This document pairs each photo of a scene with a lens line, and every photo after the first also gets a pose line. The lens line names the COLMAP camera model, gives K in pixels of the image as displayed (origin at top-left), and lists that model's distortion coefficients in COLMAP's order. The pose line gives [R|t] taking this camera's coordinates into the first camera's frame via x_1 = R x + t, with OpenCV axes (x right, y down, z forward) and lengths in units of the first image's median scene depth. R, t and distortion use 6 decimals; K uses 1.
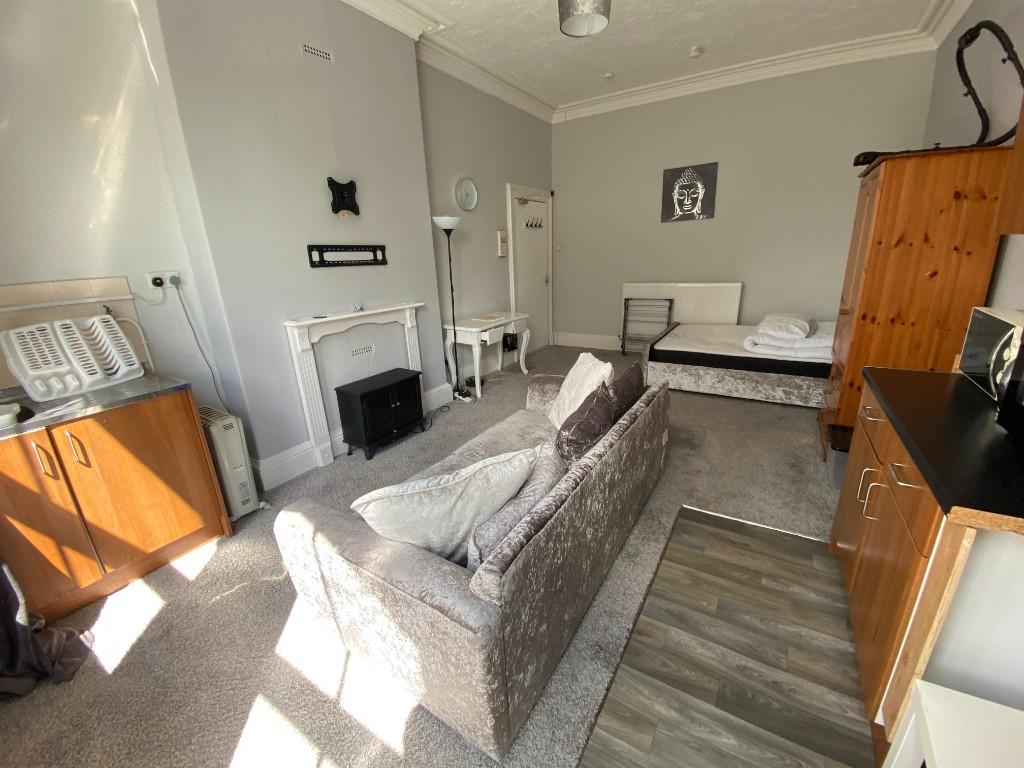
lens RADIAL K [[417.0, 0, 513.6], [0, 417.0, 390.5], [0, 0, 1]] dist [-0.008360, -0.003850]
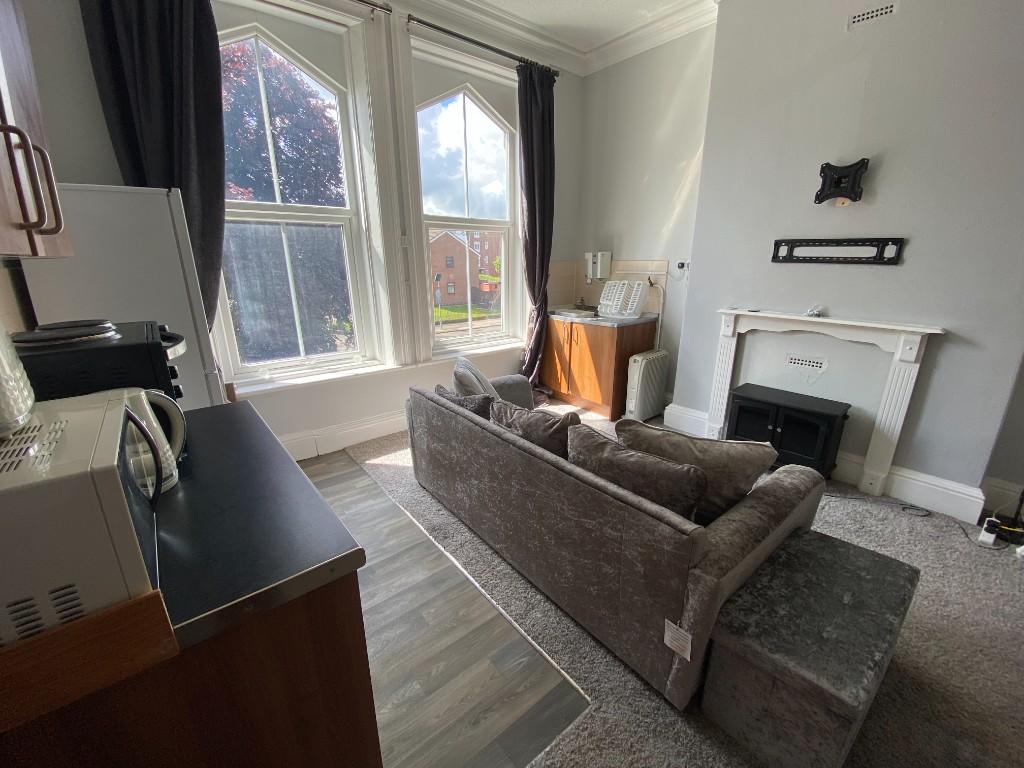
lens RADIAL K [[417.0, 0, 509.1], [0, 417.0, 379.0], [0, 0, 1]] dist [-0.008360, -0.003850]
pose [[-0.335594, 0.300341, -0.892845, 0.676707], [-0.276503, 0.874655, 0.398151, -0.263159], [0.900512, 0.380492, -0.210484, 0.721002]]
